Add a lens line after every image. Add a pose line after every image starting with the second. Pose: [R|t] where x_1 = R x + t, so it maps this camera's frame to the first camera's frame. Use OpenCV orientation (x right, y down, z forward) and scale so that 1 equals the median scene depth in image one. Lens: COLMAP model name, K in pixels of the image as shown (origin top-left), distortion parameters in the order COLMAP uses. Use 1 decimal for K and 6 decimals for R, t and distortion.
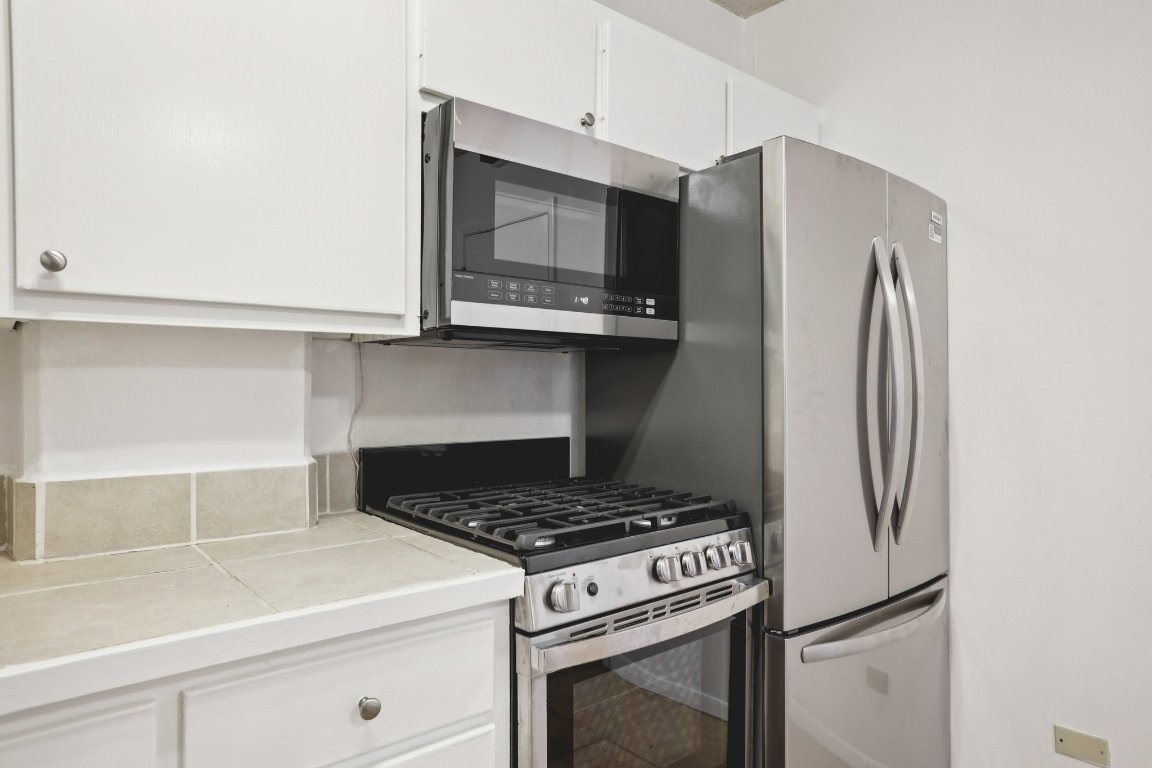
lens RADIAL K [[721.4, 0, 571.9], [0, 721.4, 388.5], [0, 0, 1]] dist [0.022365, 0.001640]
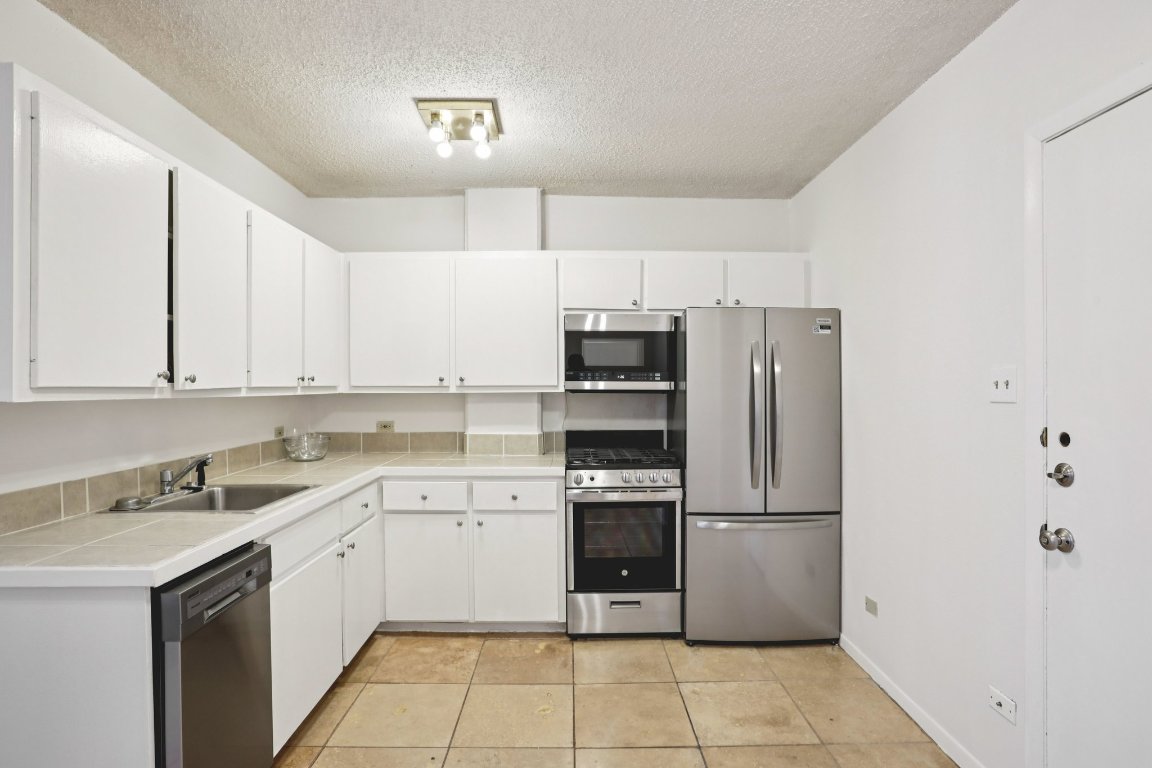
lens RADIAL K [[624.6, 0, 583.2], [0, 624.6, 389.9], [0, 0, 1]] dist [-0.027589, 0.019461]
pose [[0.775670, -0.000243, -0.631138, 1.343508], [0.001351, 0.999998, 0.001276, -0.078084], [0.631137, -0.001842, 0.775669, -0.850574]]
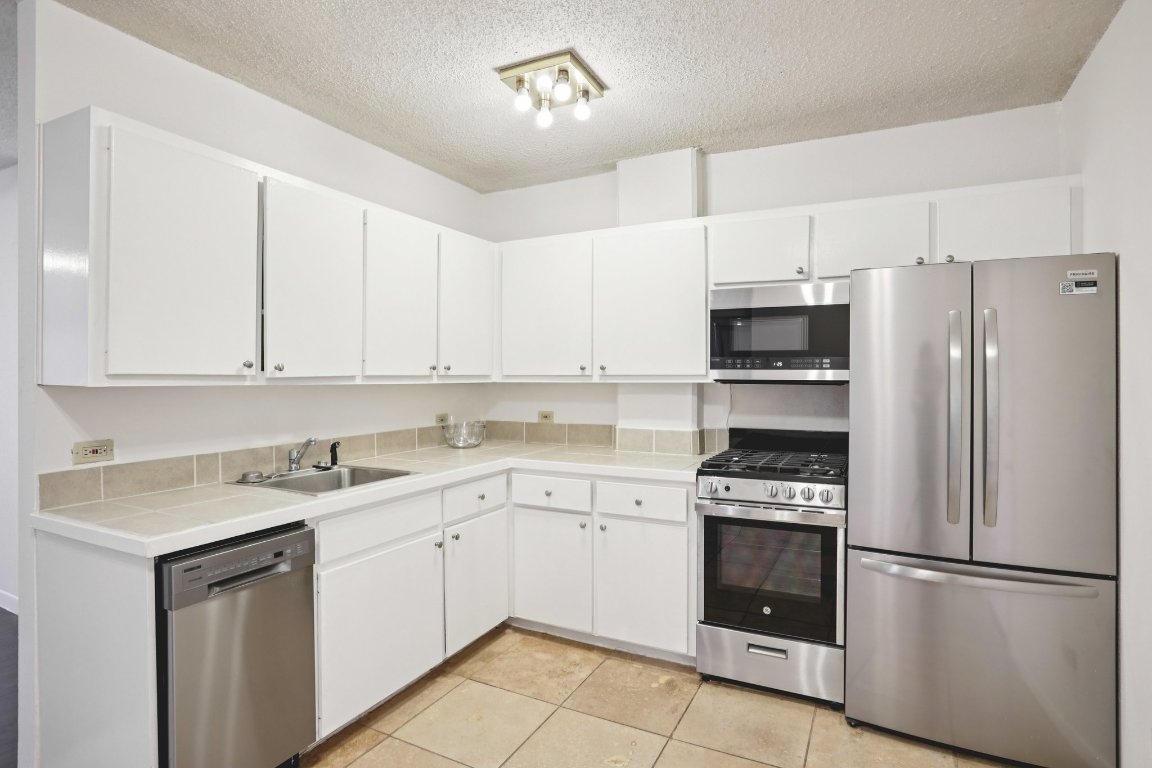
lens RADIAL K [[624.6, 0, 574.2], [0, 624.6, 376.5], [0, 0, 1]] dist [-0.027589, 0.019461]
pose [[0.380140, -0.003189, -0.924923, 1.468204], [-0.003101, 0.999984, -0.004722, -0.075346], [0.924924, 0.004664, 0.380124, -0.237692]]
